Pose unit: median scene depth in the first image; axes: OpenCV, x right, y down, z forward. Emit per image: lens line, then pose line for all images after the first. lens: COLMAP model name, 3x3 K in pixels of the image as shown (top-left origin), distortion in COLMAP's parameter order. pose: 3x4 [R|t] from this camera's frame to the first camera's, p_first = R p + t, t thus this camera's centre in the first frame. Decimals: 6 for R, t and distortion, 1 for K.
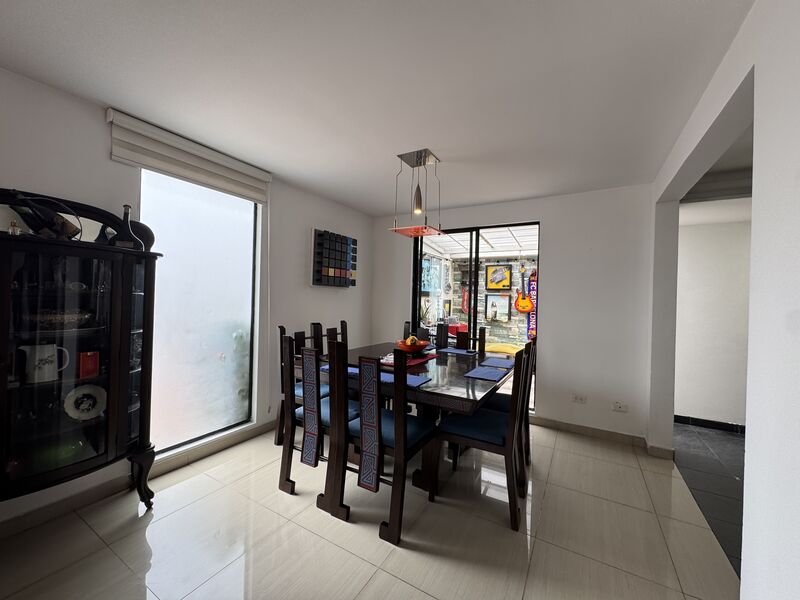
lens RADIAL K [[318.3, 0, 399.5], [0, 318.3, 300.3], [0, 0, 1]] dist [0.000419, 0.000035]
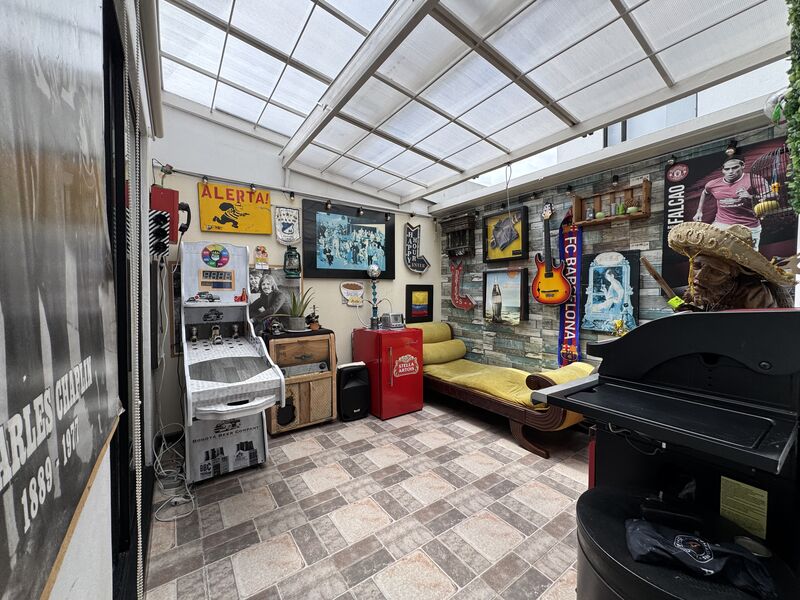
lens RADIAL K [[318.3, 0, 400.8], [0, 318.3, 299.4], [0, 0, 1]] dist [0.000419, 0.000035]
pose [[0.911821, -0.021316, -0.410035, 0.370150], [0.027157, 0.999596, 0.008427, 0.019677], [0.409689, -0.018820, 0.912031, 0.475197]]
